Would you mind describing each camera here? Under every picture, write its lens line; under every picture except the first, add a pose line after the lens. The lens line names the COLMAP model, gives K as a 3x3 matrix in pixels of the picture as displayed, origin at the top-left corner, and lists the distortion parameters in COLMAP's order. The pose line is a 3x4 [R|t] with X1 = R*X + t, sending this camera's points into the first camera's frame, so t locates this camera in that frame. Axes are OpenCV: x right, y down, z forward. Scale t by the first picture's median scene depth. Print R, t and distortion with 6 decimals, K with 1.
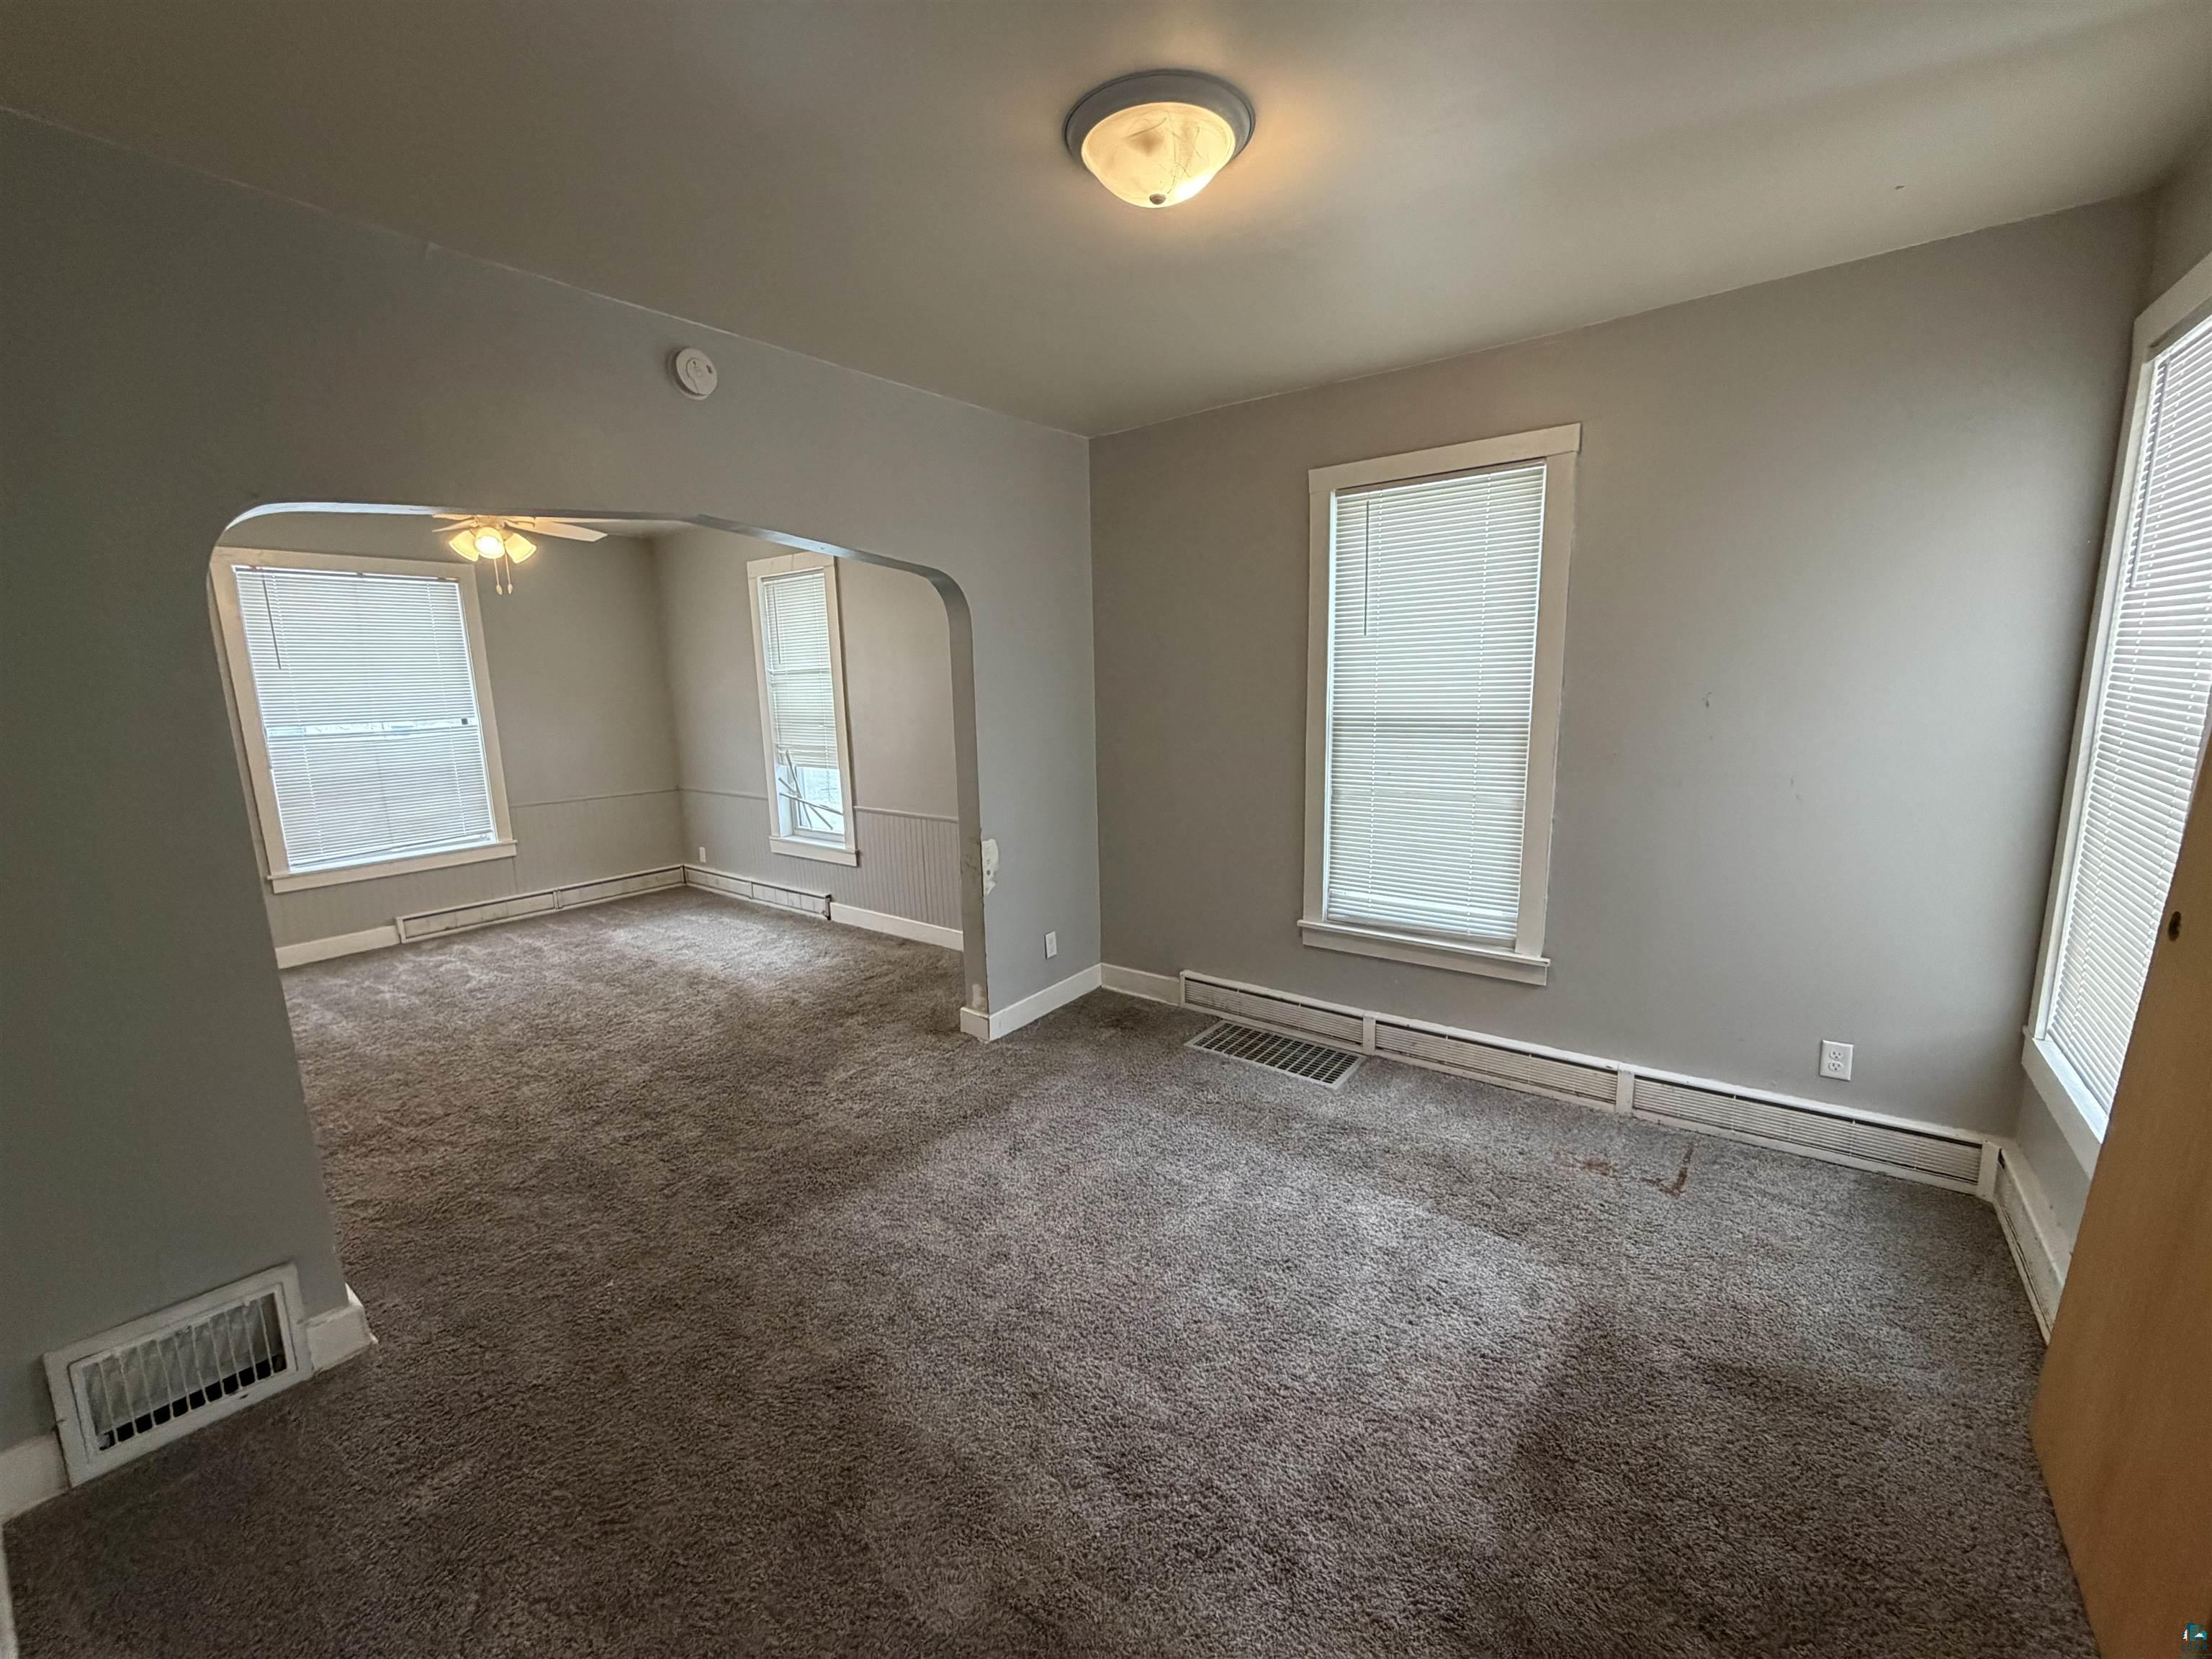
lens RADIAL K [[882.1, 0, 1106.0], [0, 882.1, 829.5], [0, 0, 1]] dist [-0.001580, -0.000057]
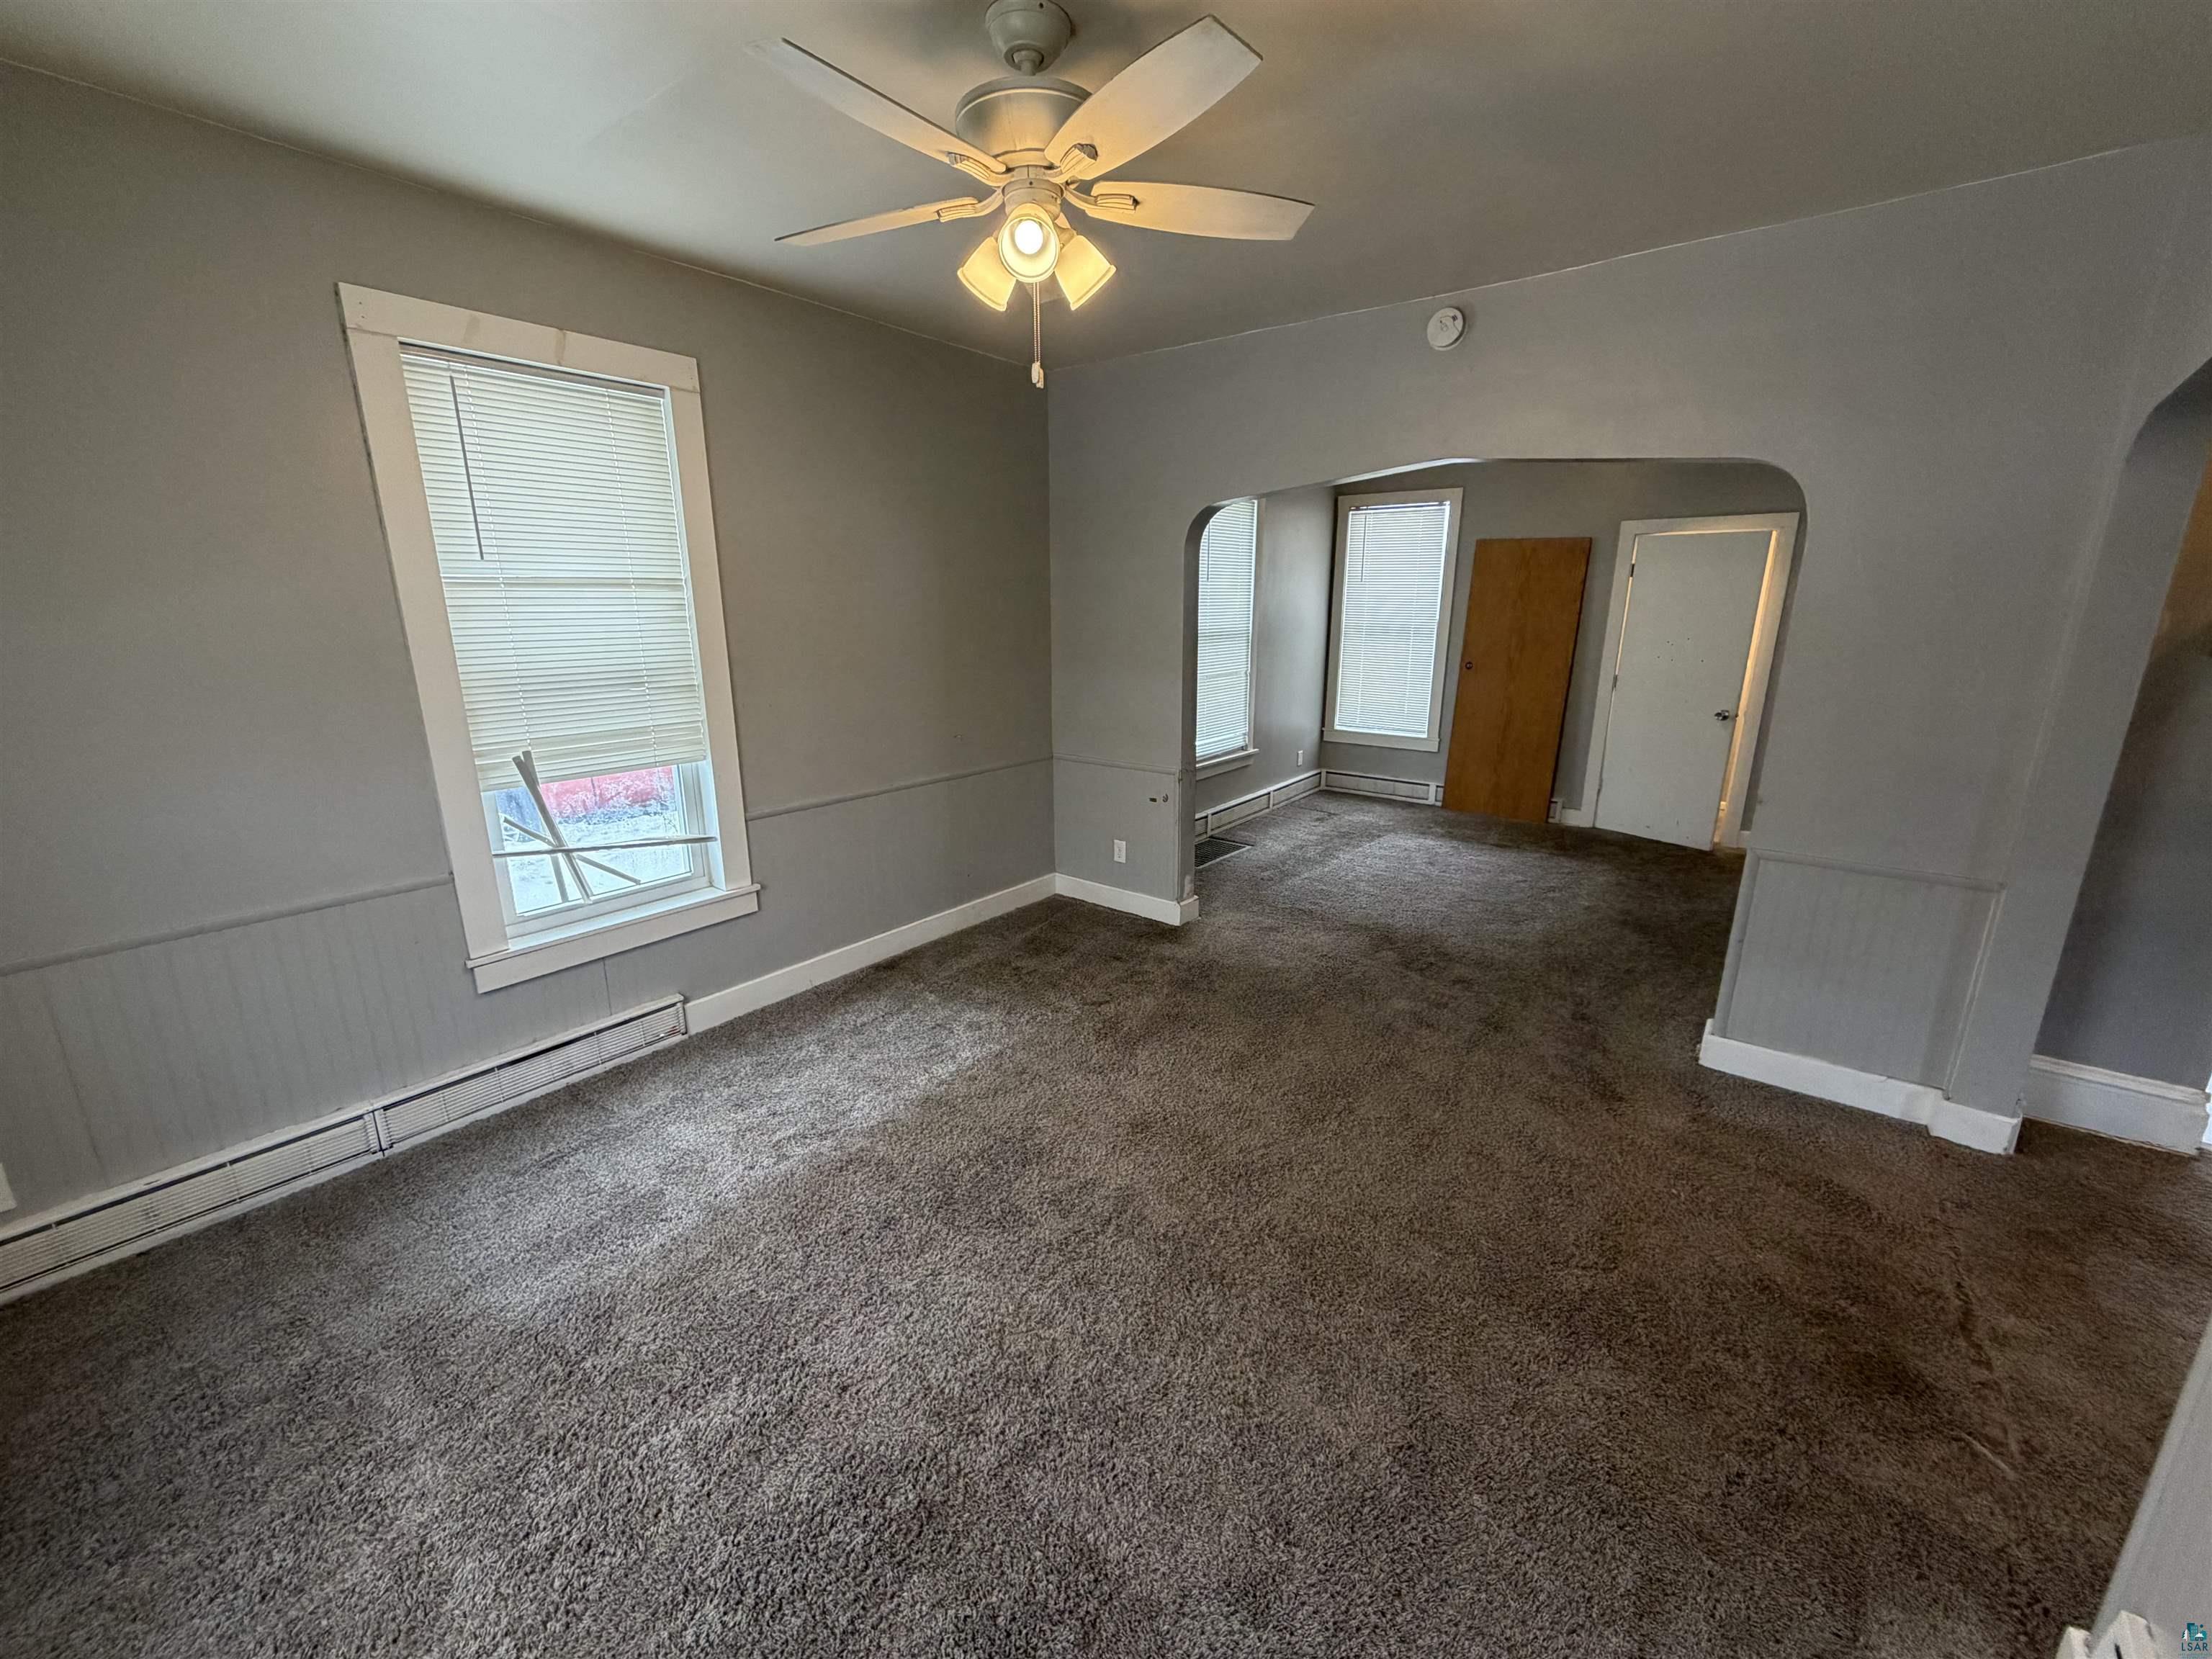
lens RADIAL K [[882.1, 0, 1106.0], [0, 882.1, 829.5], [0, 0, 1]] dist [-0.001580, -0.000057]
pose [[0.013131, -0.228933, 0.973354, -1.345586], [0.172421, 0.959375, 0.223319, -0.167091], [-0.984936, 0.164894, 0.052071, 1.122568]]
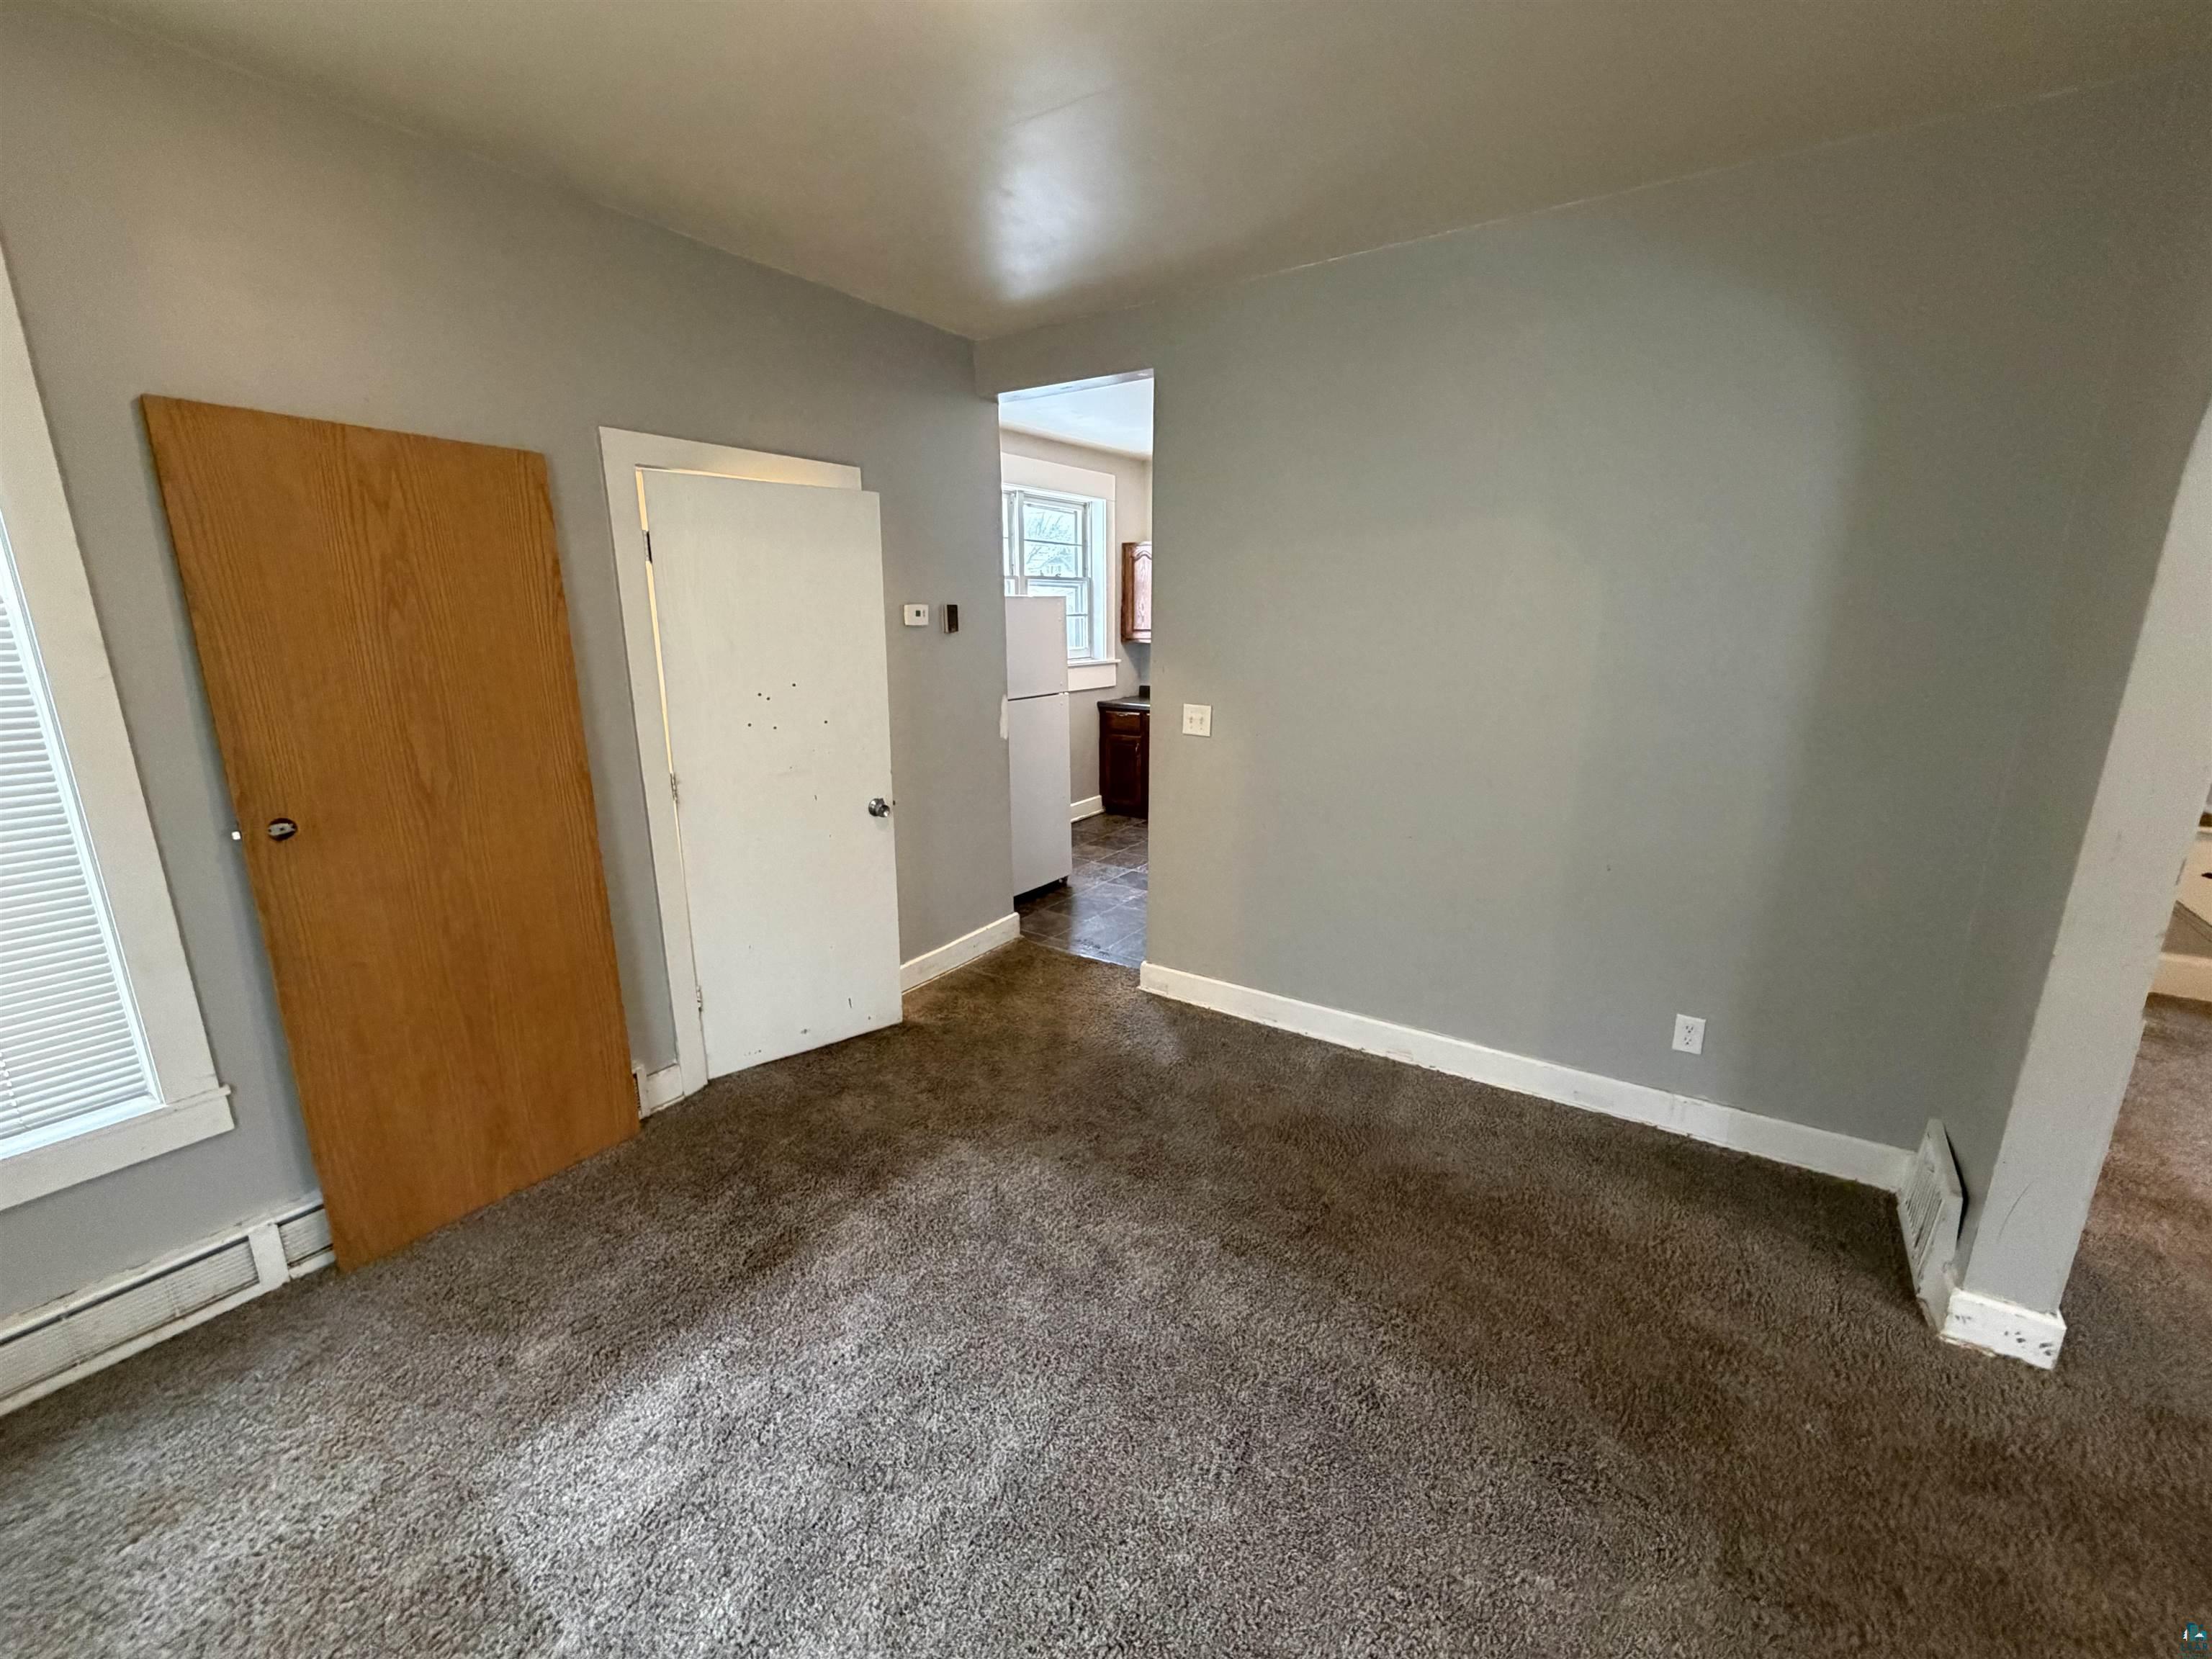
lens RADIAL K [[882.1, 0, 1106.0], [0, 882.1, 829.5], [0, 0, 1]] dist [-0.001580, -0.000057]
pose [[-0.998724, 0.040421, -0.030267, 0.017970], [0.024922, 0.915853, 0.400740, -0.163377], [0.043918, 0.399474, -0.915692, 0.950860]]
